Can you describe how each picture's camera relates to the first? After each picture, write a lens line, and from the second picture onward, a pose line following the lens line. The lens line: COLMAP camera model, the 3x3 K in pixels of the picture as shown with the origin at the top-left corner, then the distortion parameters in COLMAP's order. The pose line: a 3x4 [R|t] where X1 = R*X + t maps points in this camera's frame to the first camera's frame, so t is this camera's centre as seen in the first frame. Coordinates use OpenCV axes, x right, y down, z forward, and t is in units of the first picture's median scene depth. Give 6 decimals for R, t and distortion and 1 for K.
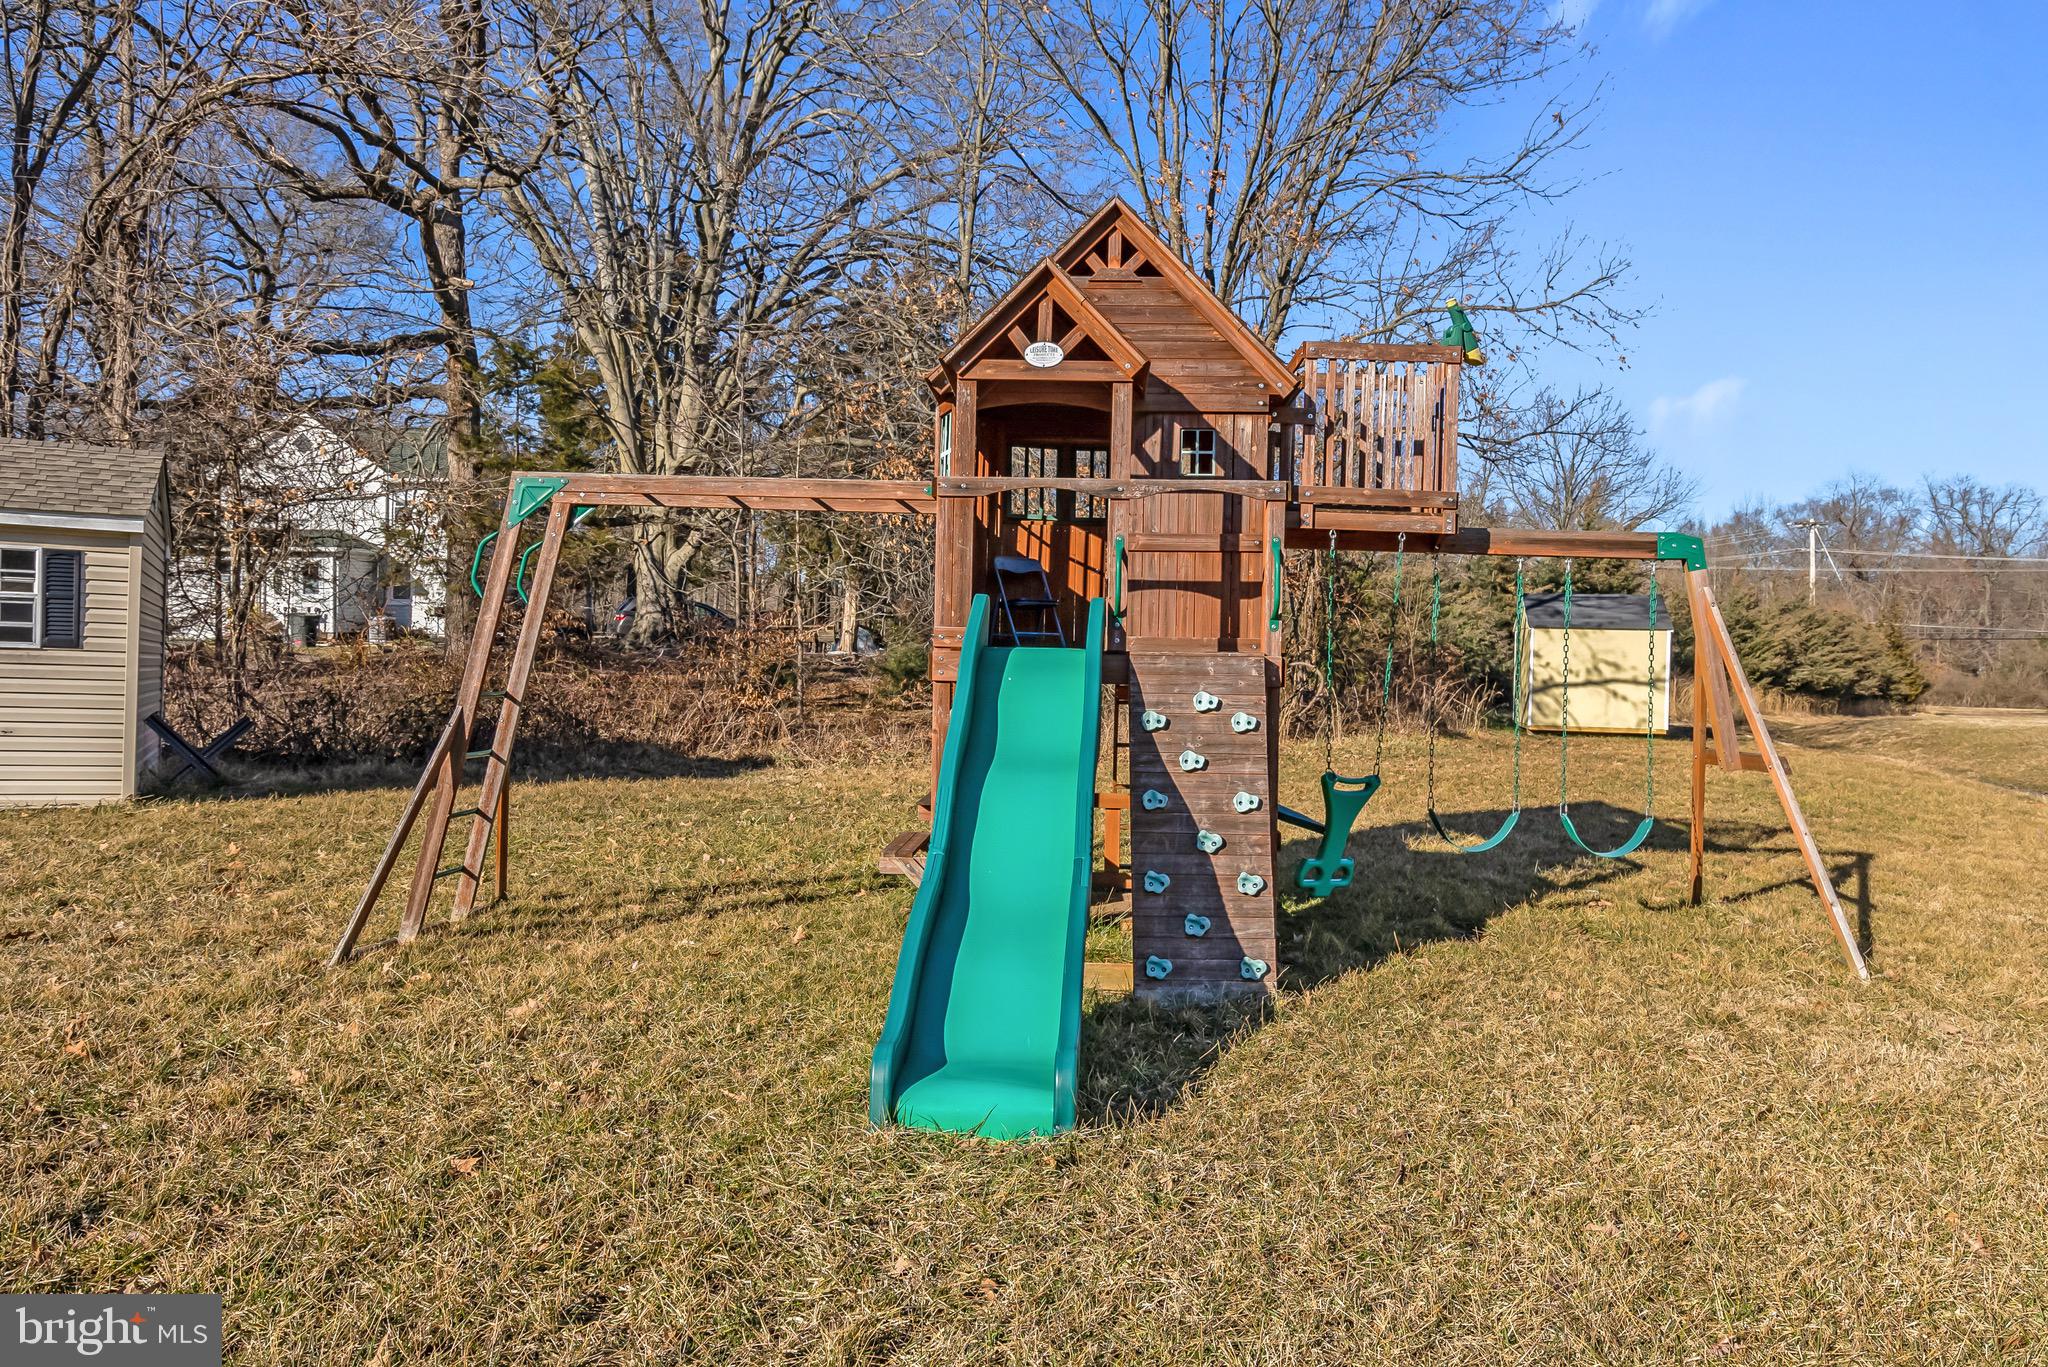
lens RADIAL K [[1422.6, 0, 1029.9], [0, 1422.6, 680.9], [0, 0, 1]] dist [-0.002343, 0.001575]
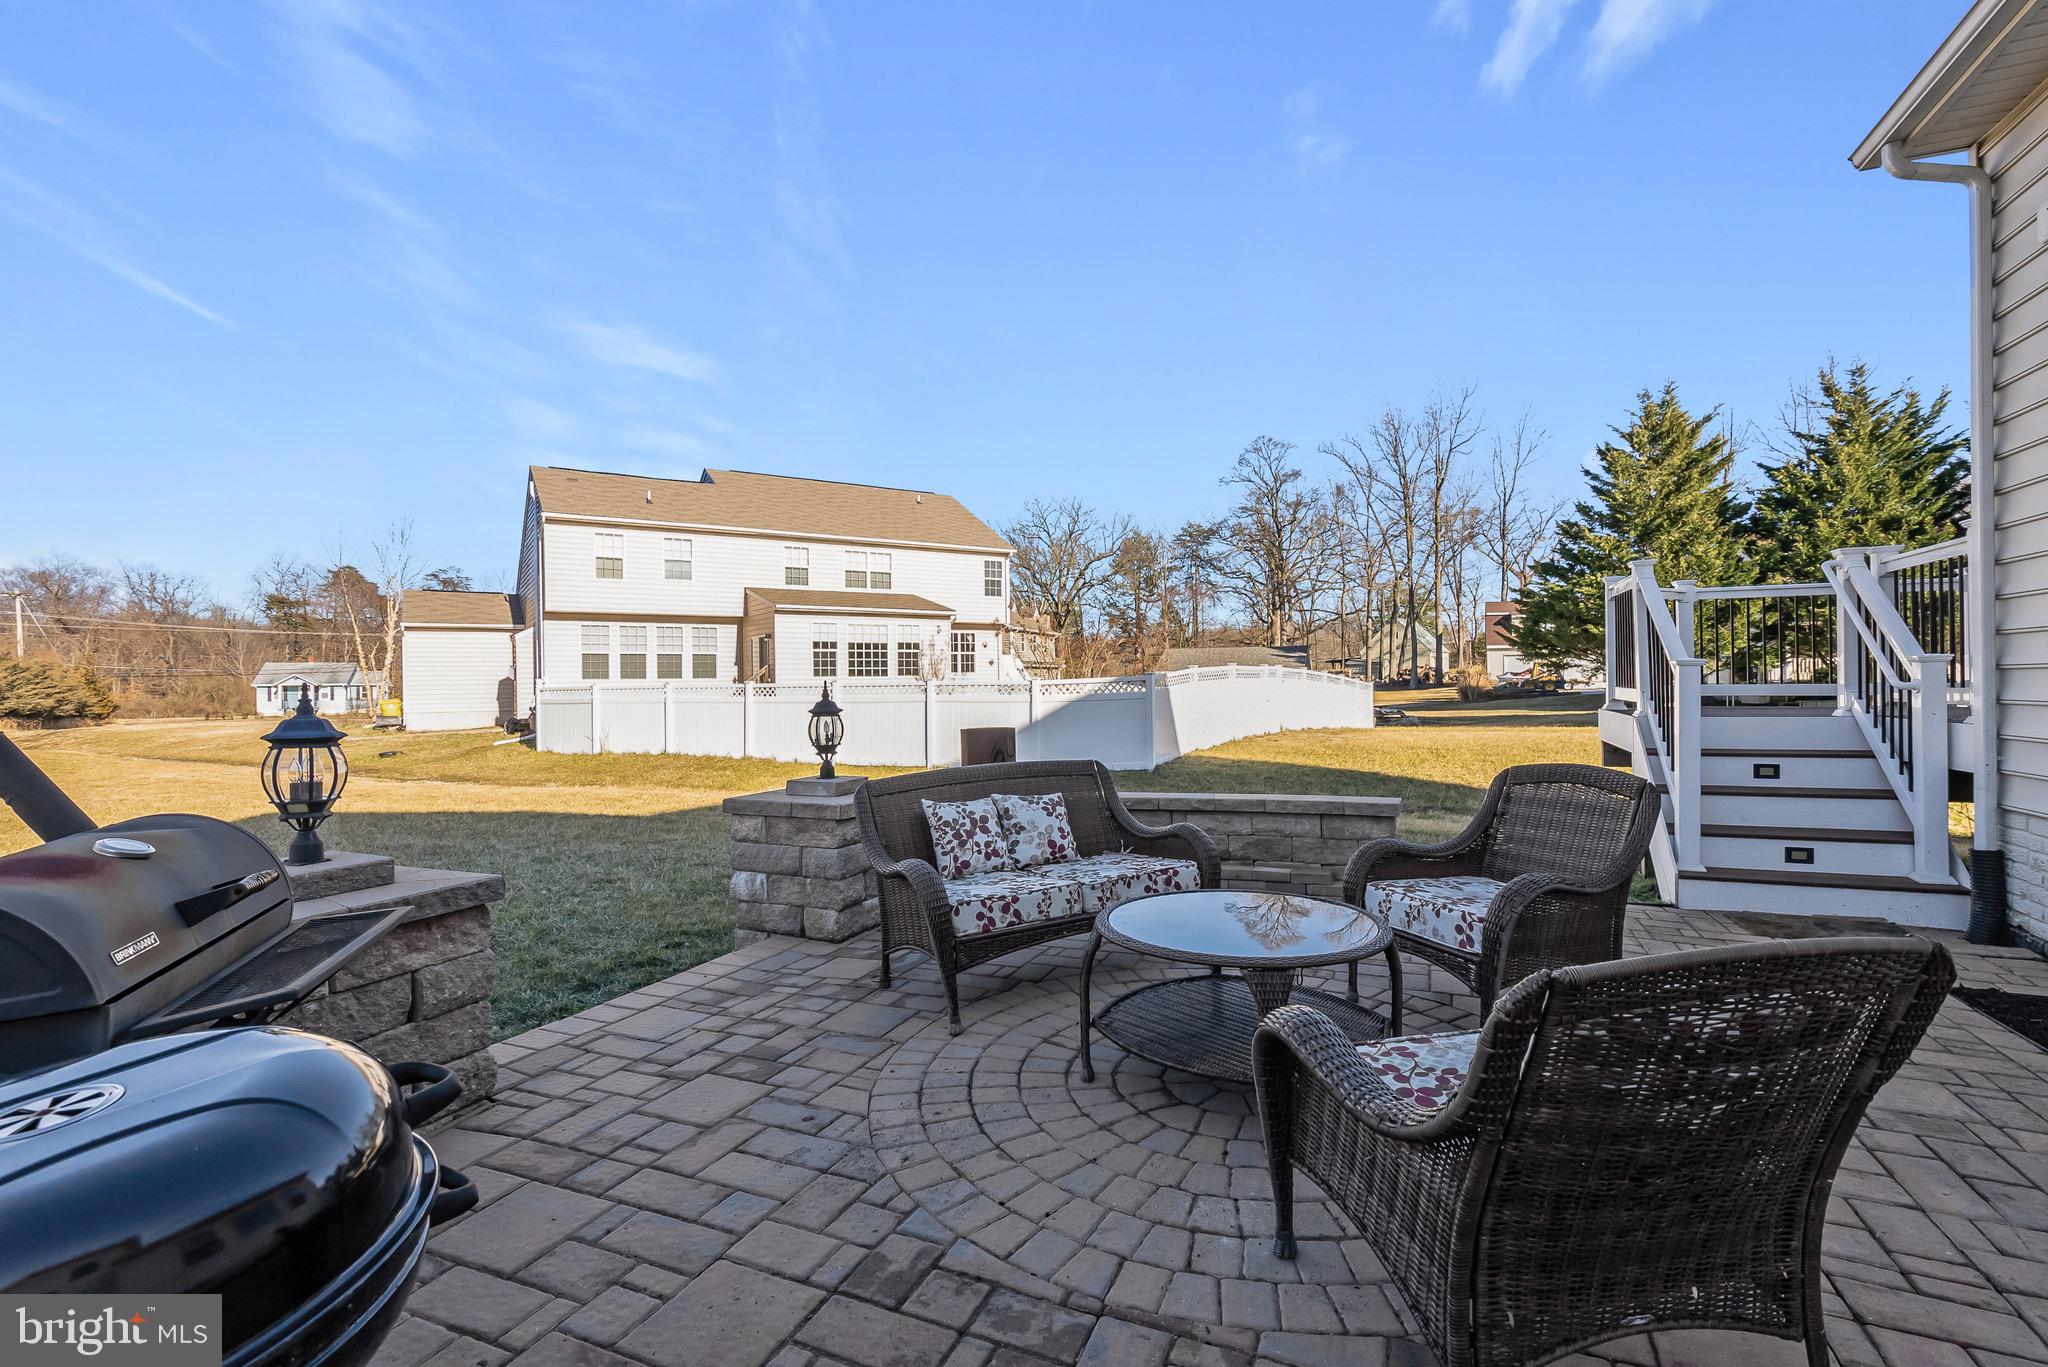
lens RADIAL K [[918.4, 0, 1022.7], [0, 918.4, 690.0], [0, 0, 1]] dist [-0.007456, 0.002072]
pose [[0.238919, -0.025238, 0.970711, -0.117562], [0.028799, 0.999407, 0.018896, -0.005899], [-0.970612, 0.023441, 0.239504, -0.231498]]
